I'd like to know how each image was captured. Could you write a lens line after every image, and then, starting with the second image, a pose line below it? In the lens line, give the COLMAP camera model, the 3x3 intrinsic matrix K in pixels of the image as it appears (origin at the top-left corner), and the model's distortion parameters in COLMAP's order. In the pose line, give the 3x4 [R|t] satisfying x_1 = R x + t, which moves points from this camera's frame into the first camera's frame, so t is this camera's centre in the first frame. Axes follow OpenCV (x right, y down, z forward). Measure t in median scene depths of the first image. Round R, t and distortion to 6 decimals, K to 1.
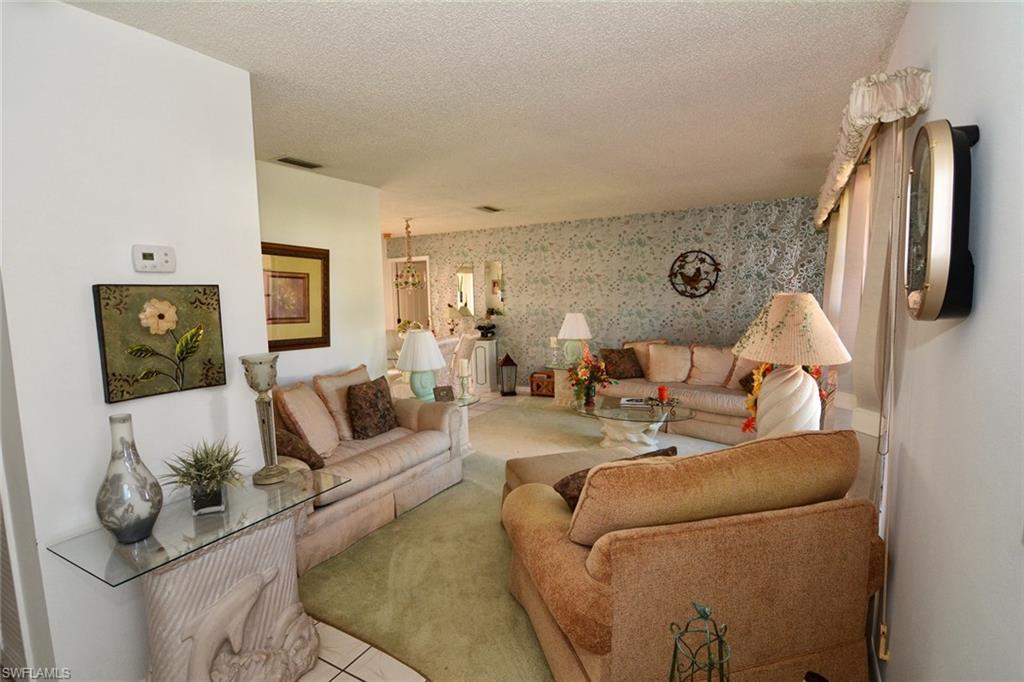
lens RADIAL K [[494.8, 0, 512.7], [0, 494.8, 342.7], [0, 0, 1]] dist [-0.001185, -0.000352]
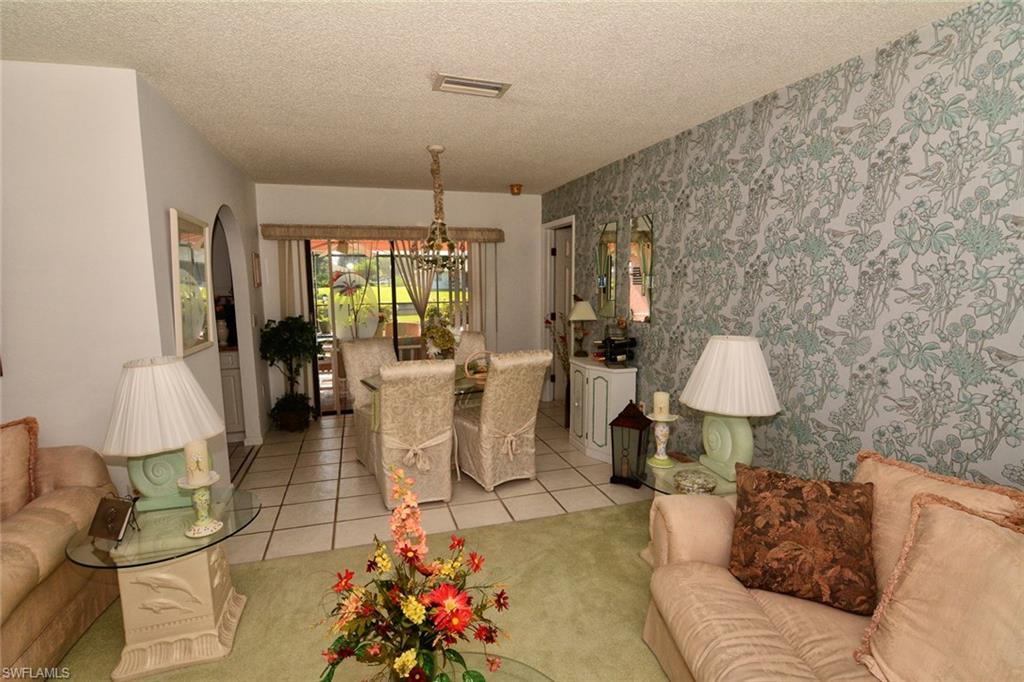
lens RADIAL K [[494.8, 0, 512.3], [0, 494.8, 342.7], [0, 0, 1]] dist [-0.001185, -0.000352]
pose [[0.730079, 0.108612, -0.674676, 0.220921], [-0.079601, 0.994084, 0.073893, -0.060959], [0.678710, -0.000243, 0.734406, 0.530618]]
